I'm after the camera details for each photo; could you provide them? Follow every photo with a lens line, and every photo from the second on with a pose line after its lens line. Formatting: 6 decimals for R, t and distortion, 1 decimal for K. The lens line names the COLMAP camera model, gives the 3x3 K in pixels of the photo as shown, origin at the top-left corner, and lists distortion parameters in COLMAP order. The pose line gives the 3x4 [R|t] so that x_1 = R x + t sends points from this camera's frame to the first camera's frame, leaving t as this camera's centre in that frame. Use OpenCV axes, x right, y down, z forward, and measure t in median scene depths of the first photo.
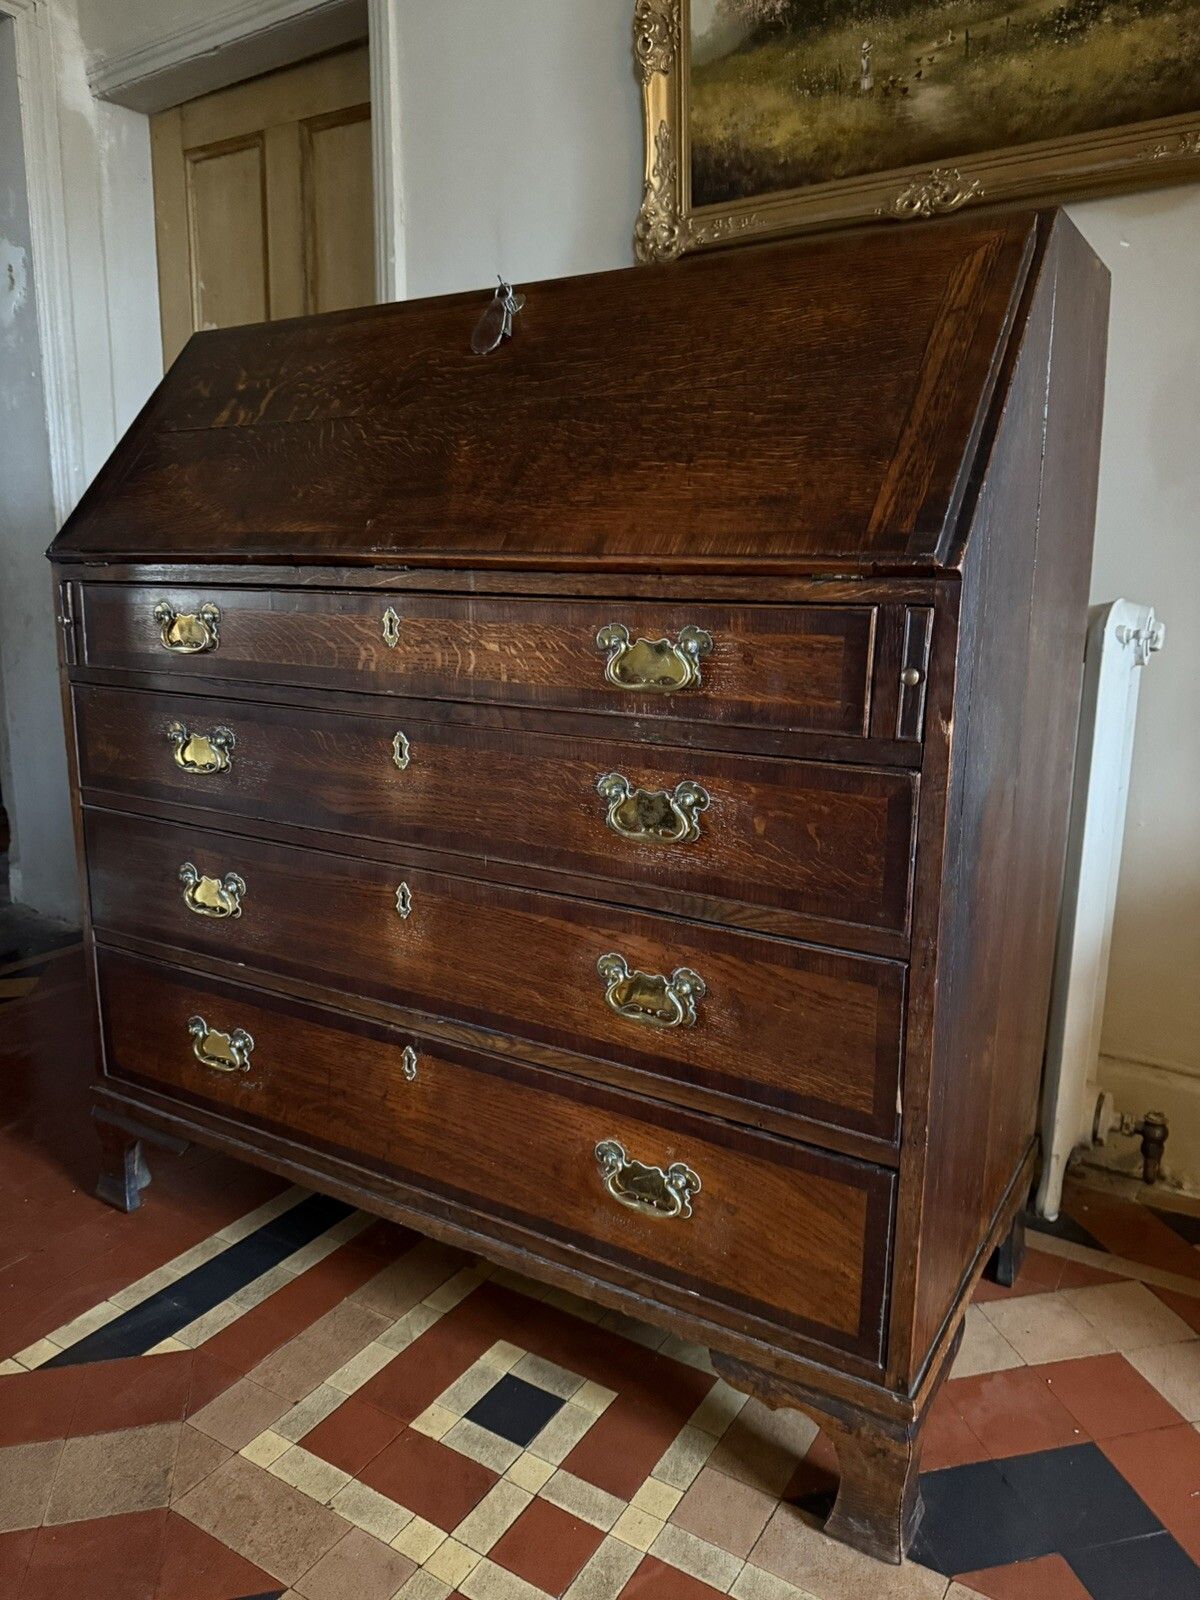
lens RADIAL K [[1144.0, 0, 594.3], [0, 1144.0, 805.0], [0, 0, 1]] dist [0.017598, -0.028041]
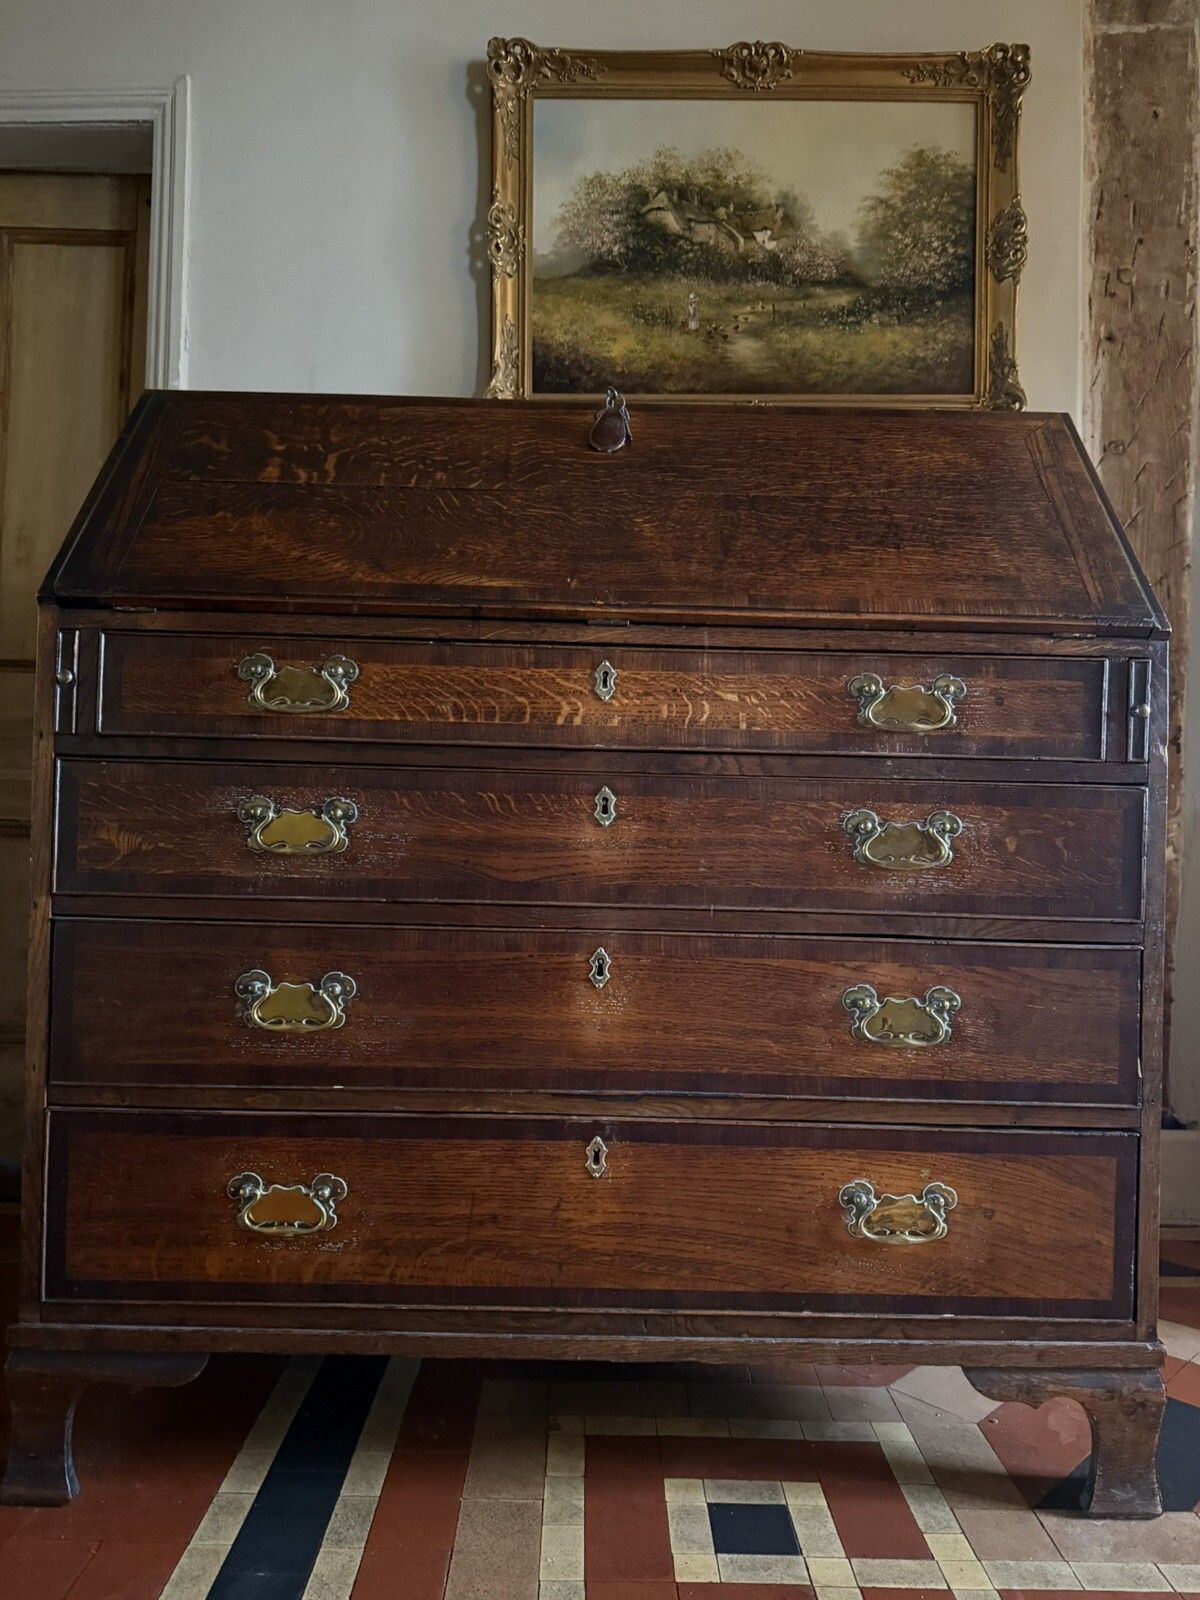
lens RADIAL K [[1144.0, 0, 603.7], [0, 1144.0, 804.5], [0, 0, 1]] dist [0.017598, -0.028041]
pose [[0.842278, 0.020638, 0.538648, -0.606561], [0.095277, 0.977834, -0.186448, 0.114137], [-0.530556, 0.208362, 0.821642, 0.181892]]
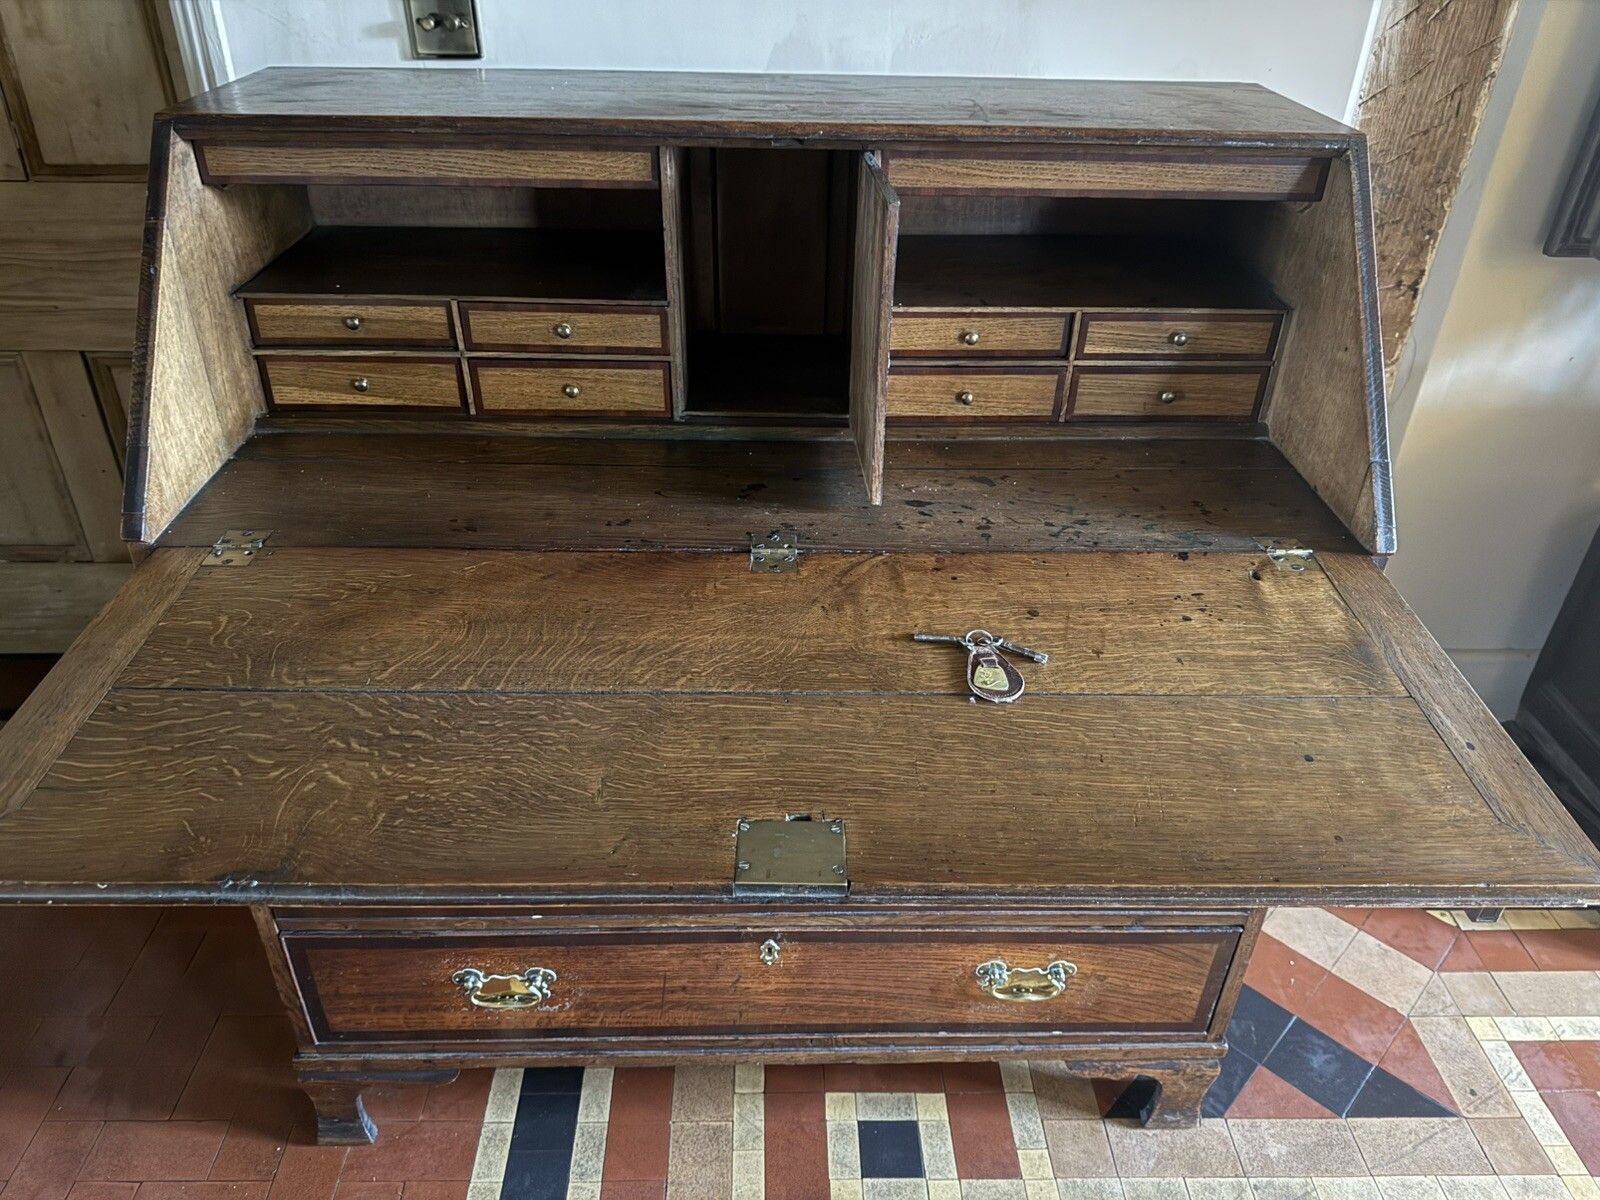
lens RADIAL K [[1144.0, 0, 799.4], [0, 1144.0, 602.2], [0, 0, 1]] dist [0.017598, -0.028041]
pose [[0.833567, -0.288017, 0.471394, -0.502925], [0.099026, 0.917412, 0.385421, -0.434566], [-0.543471, -0.274594, 0.793245, 0.228482]]
